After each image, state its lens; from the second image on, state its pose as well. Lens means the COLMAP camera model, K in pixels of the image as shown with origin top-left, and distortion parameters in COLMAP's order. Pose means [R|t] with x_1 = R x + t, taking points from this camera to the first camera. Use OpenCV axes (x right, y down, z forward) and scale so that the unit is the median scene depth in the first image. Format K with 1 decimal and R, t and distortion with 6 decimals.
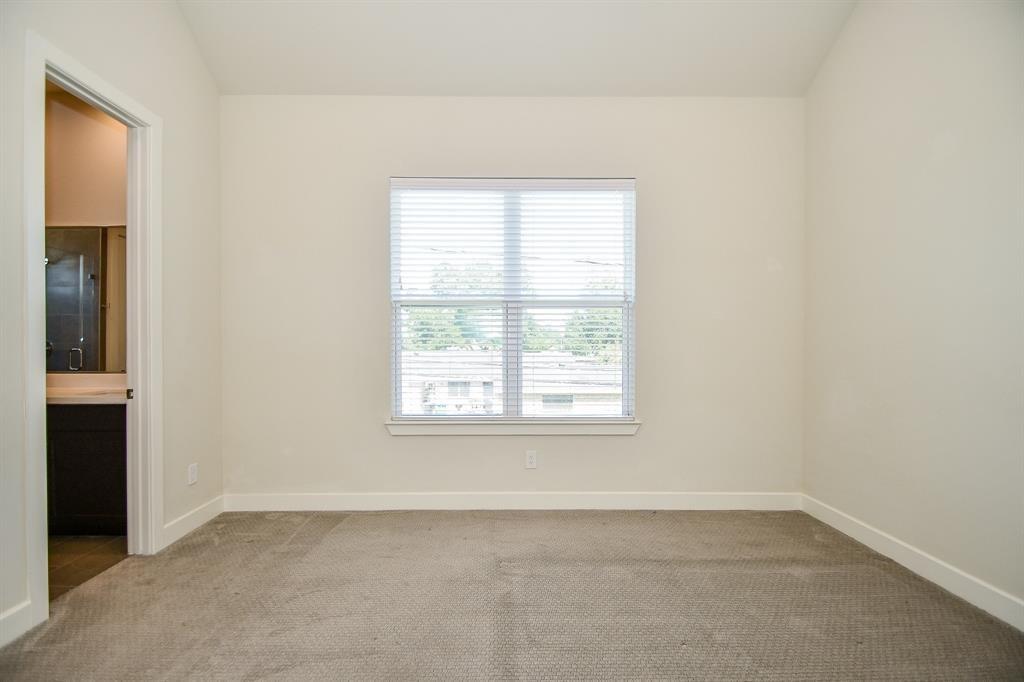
lens RADIAL K [[449.5, 0, 495.9], [0, 449.5, 350.2], [0, 0, 1]] dist [0.014747, -0.016573]
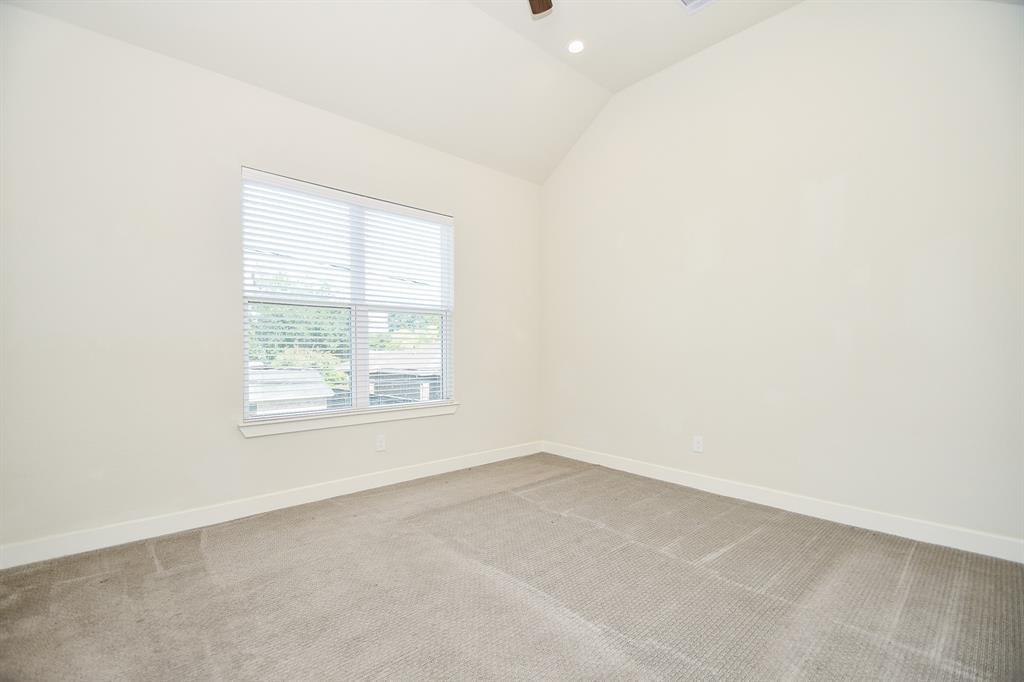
lens RADIAL K [[449.5, 0, 495.9], [0, 449.5, 350.2], [0, 0, 1]] dist [0.014747, -0.016573]
pose [[0.756308, -0.001604, 0.654214, -0.453021], [0.008433, 0.999938, -0.007299, 0.015689], [-0.654162, 0.011037, 0.756274, -0.067072]]
